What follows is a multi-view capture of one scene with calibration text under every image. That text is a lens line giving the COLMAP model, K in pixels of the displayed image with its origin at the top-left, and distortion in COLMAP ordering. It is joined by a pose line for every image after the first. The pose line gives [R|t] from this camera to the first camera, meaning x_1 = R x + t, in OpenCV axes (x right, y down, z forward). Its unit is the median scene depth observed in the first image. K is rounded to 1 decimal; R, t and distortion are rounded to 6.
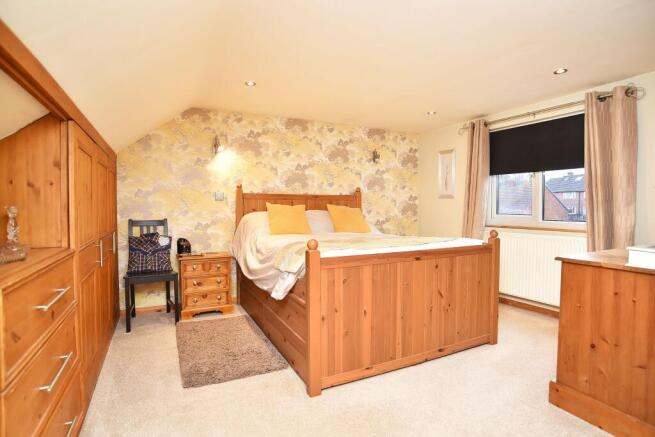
lens RADIAL K [[346.2, 0, 326.0], [0, 346.2, 222.0], [0, 0, 1]] dist [-0.086199, 0.055969]
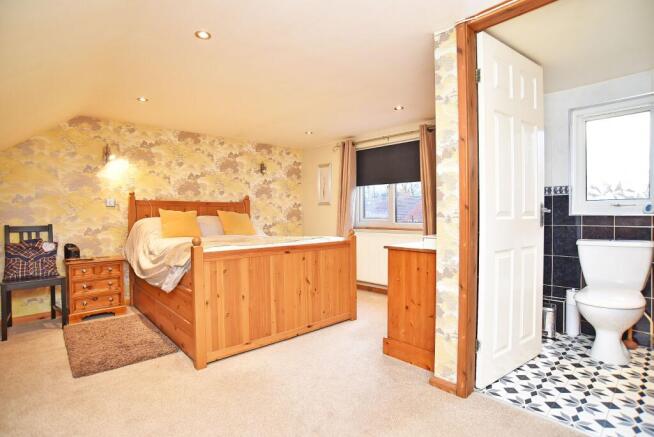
lens RADIAL K [[345.7, 0, 325.5], [0, 345.7, 222.0], [0, 0, 1]] dist [-0.086199, 0.055969]
pose [[0.963753, -0.010344, 0.266594, 0.047912], [0.017310, 0.999567, -0.023790, 0.020525], [-0.266233, 0.027542, 0.963515, -0.169312]]
